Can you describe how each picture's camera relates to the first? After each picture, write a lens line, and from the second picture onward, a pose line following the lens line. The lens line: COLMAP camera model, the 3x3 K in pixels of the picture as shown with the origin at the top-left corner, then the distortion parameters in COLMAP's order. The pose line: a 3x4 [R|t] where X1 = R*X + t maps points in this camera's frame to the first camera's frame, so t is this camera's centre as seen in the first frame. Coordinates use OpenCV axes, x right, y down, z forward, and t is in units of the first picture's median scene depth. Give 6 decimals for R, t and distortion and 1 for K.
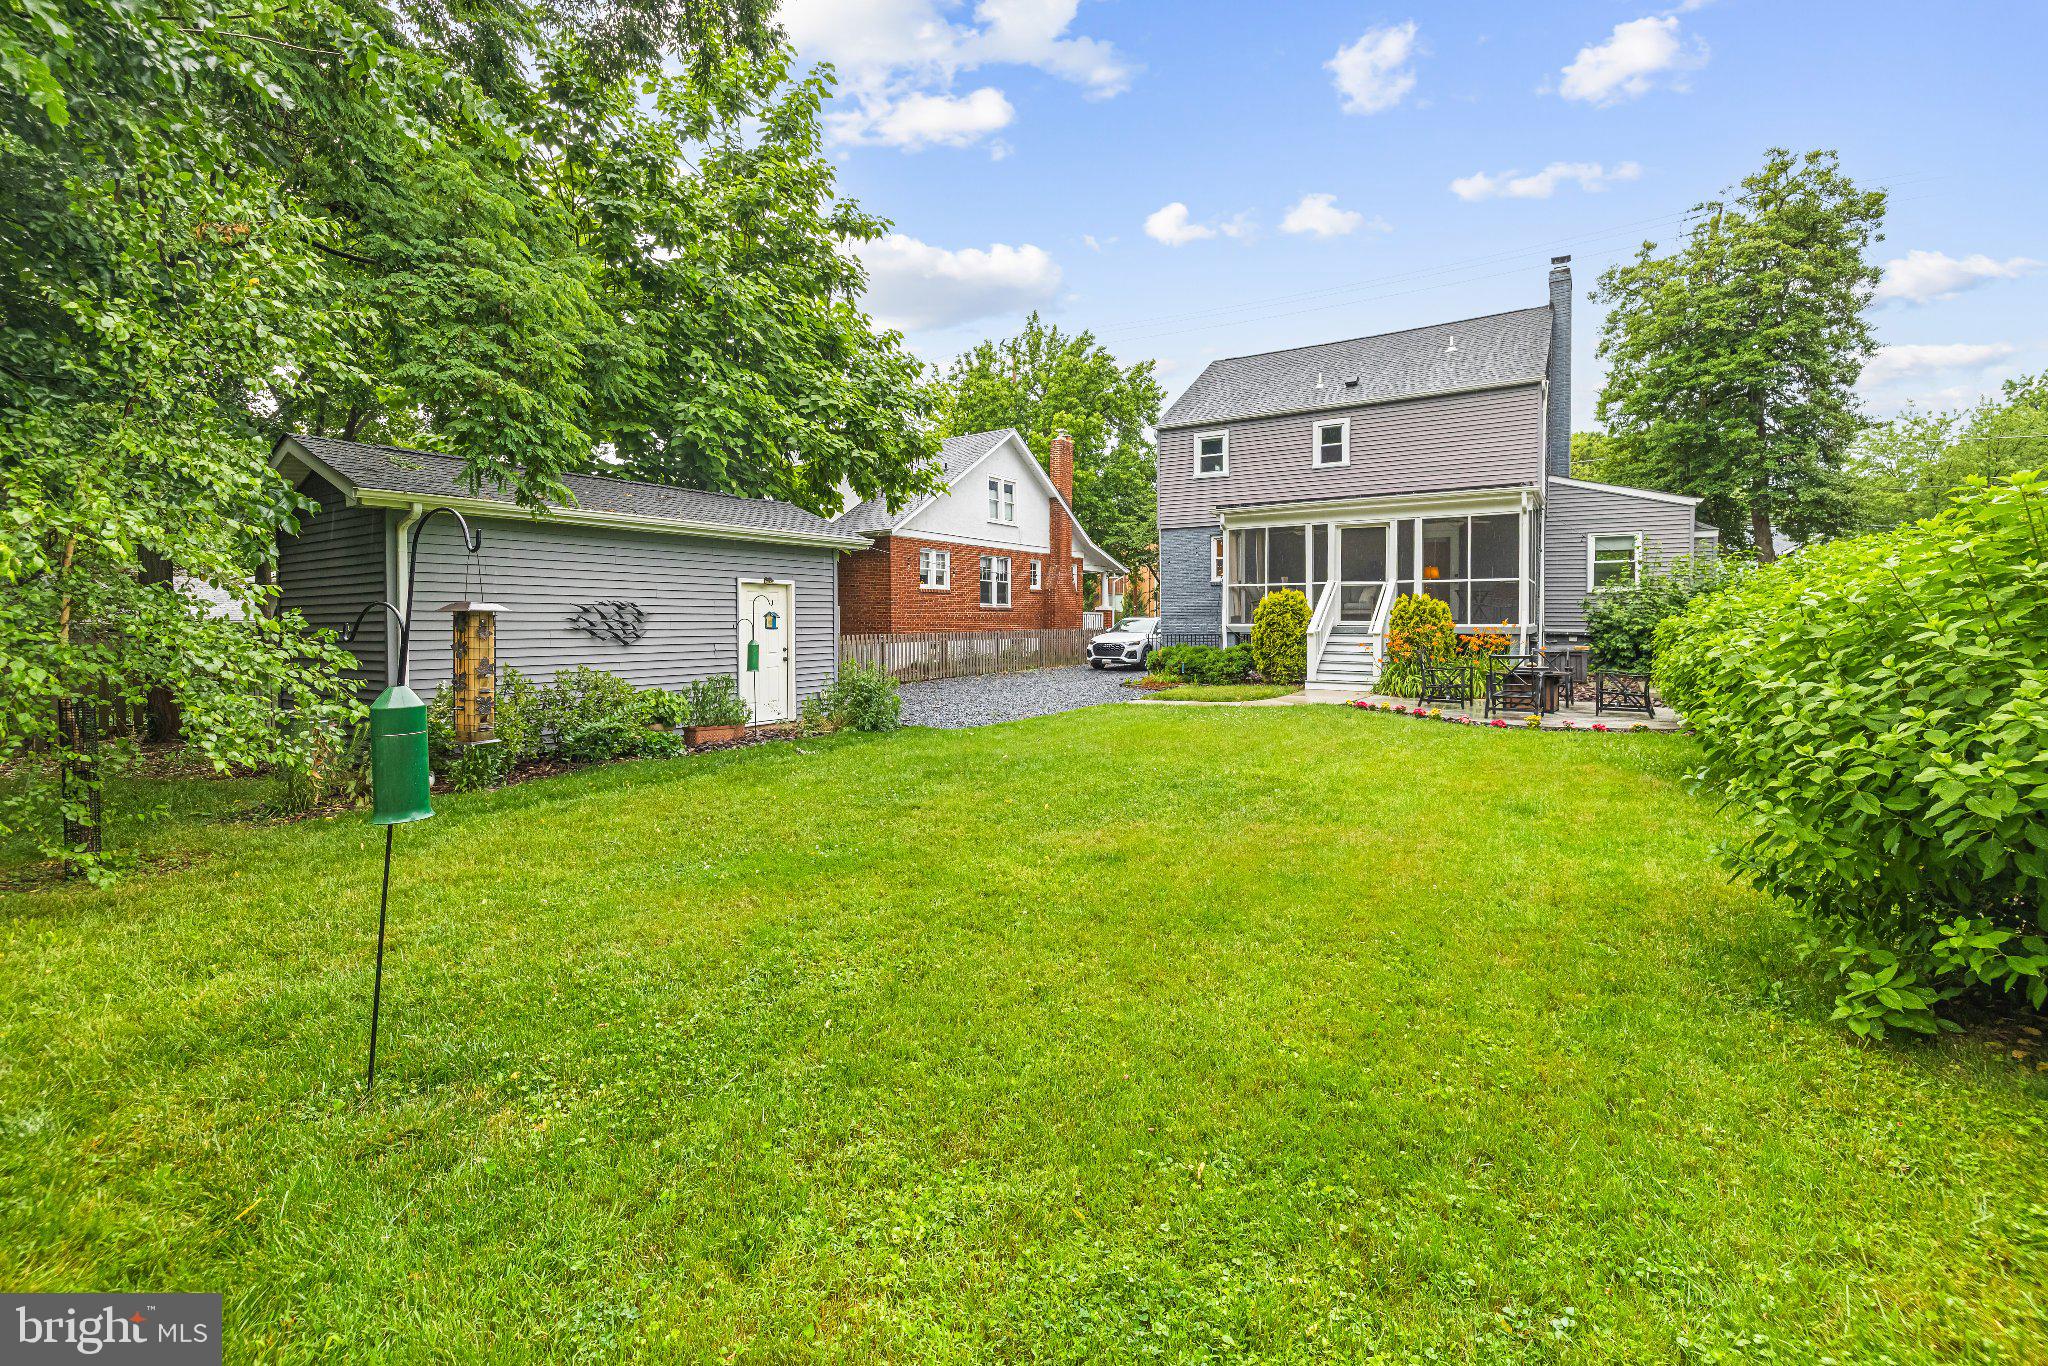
lens RADIAL K [[878.4, 0, 1028.9], [0, 878.4, 642.7], [0, 0, 1]] dist [0.002384, 0.000267]
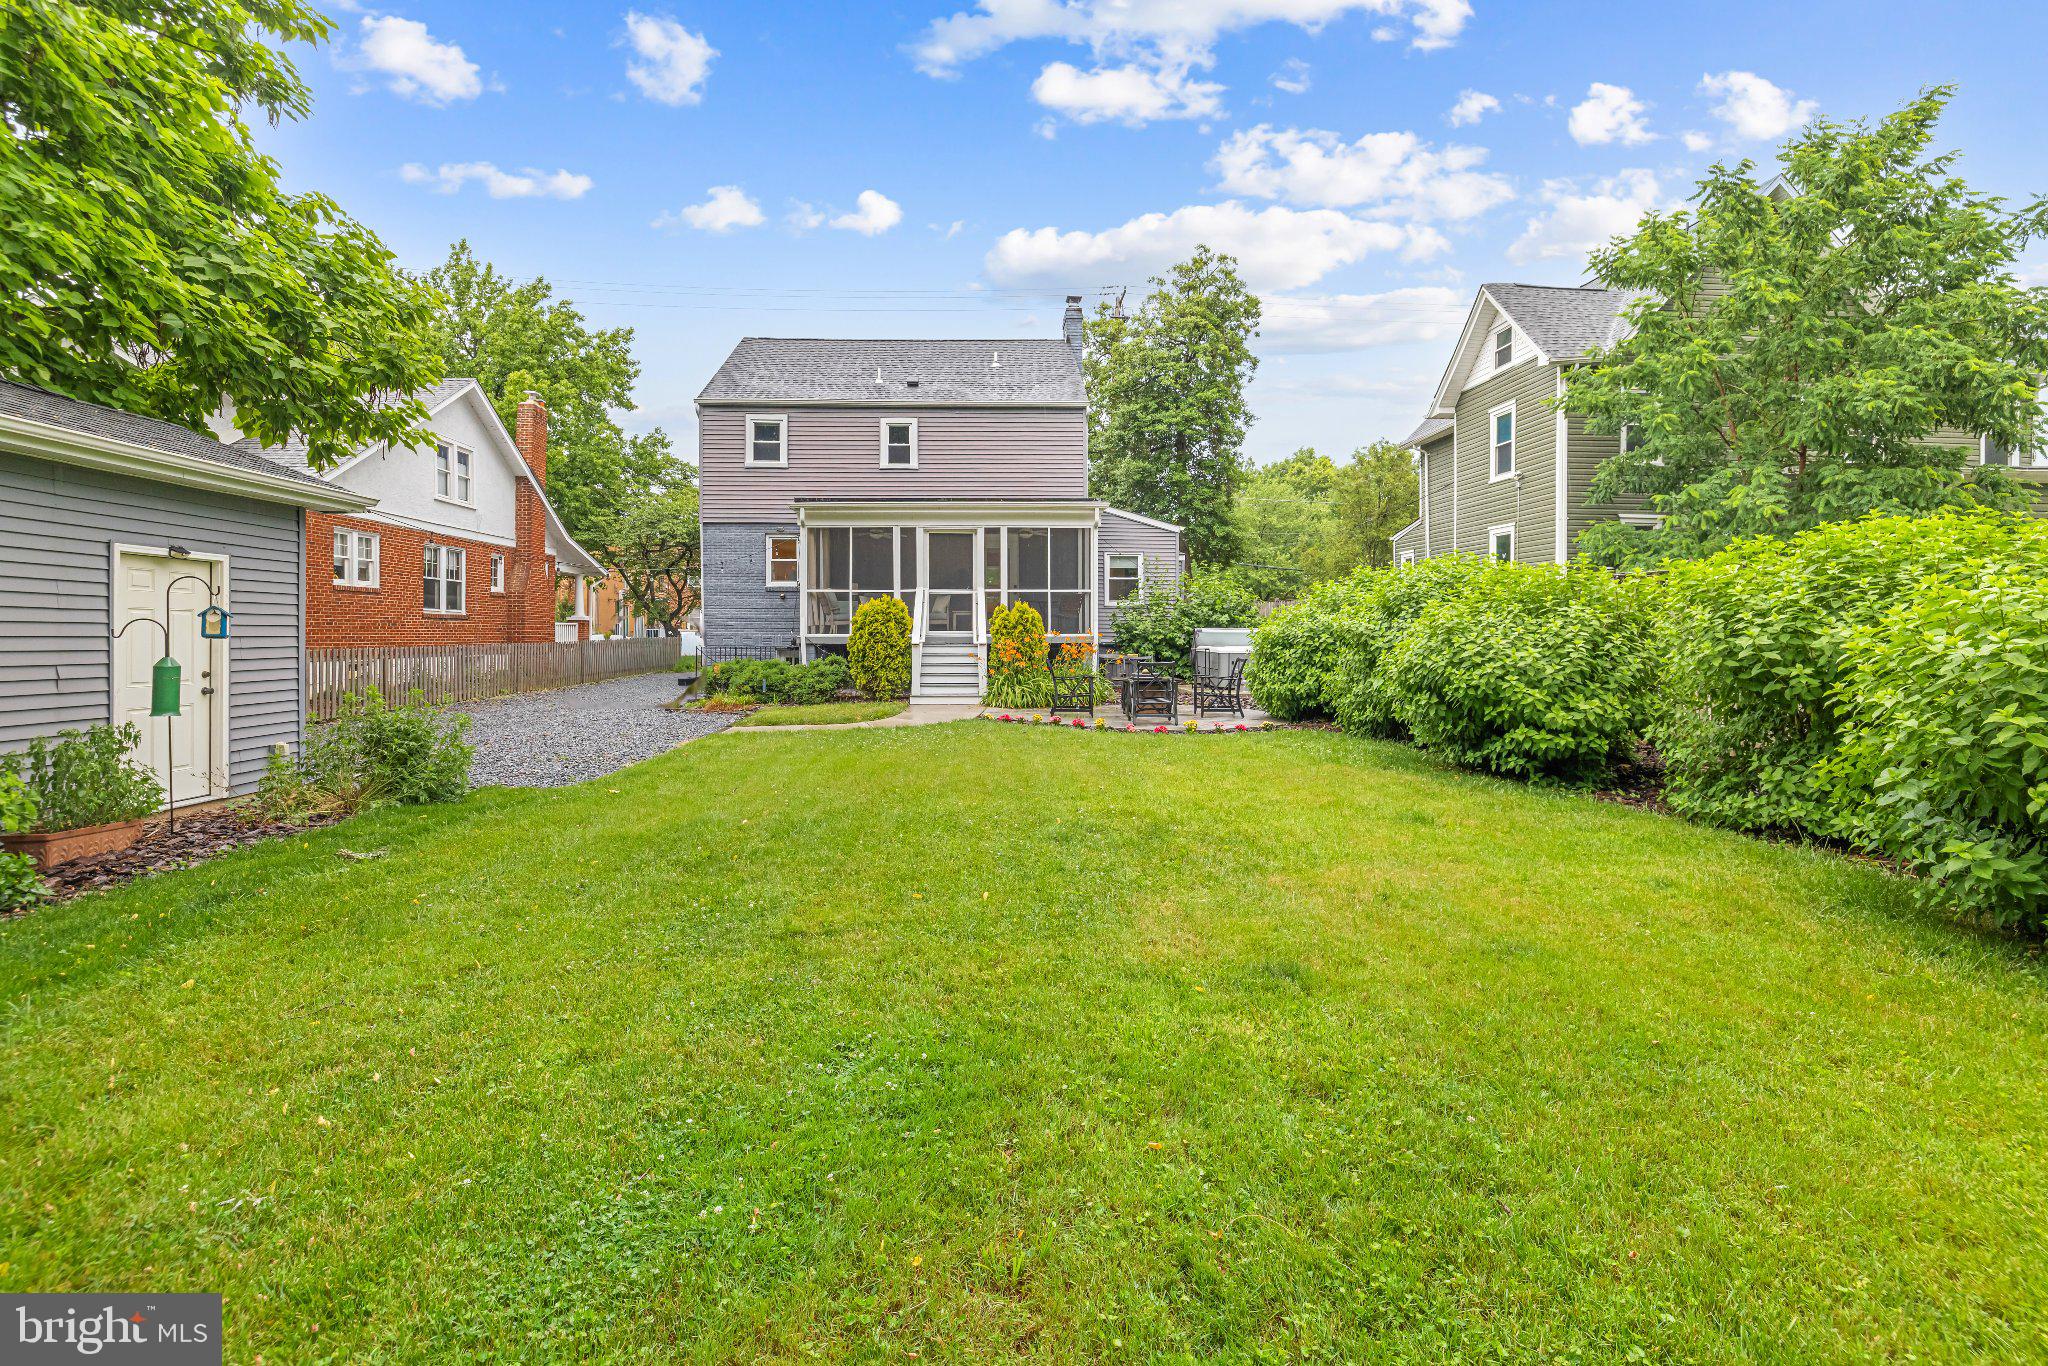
lens RADIAL K [[919.5, 0, 1024.8], [0, 919.5, 649.7], [0, 0, 1]] dist [0.018867, 0.000023]
pose [[0.838797, -0.009292, 0.544365, -0.082055], [0.013851, 0.999895, -0.004275, 0.000845], [-0.544268, 0.011126, 0.838838, 0.100492]]
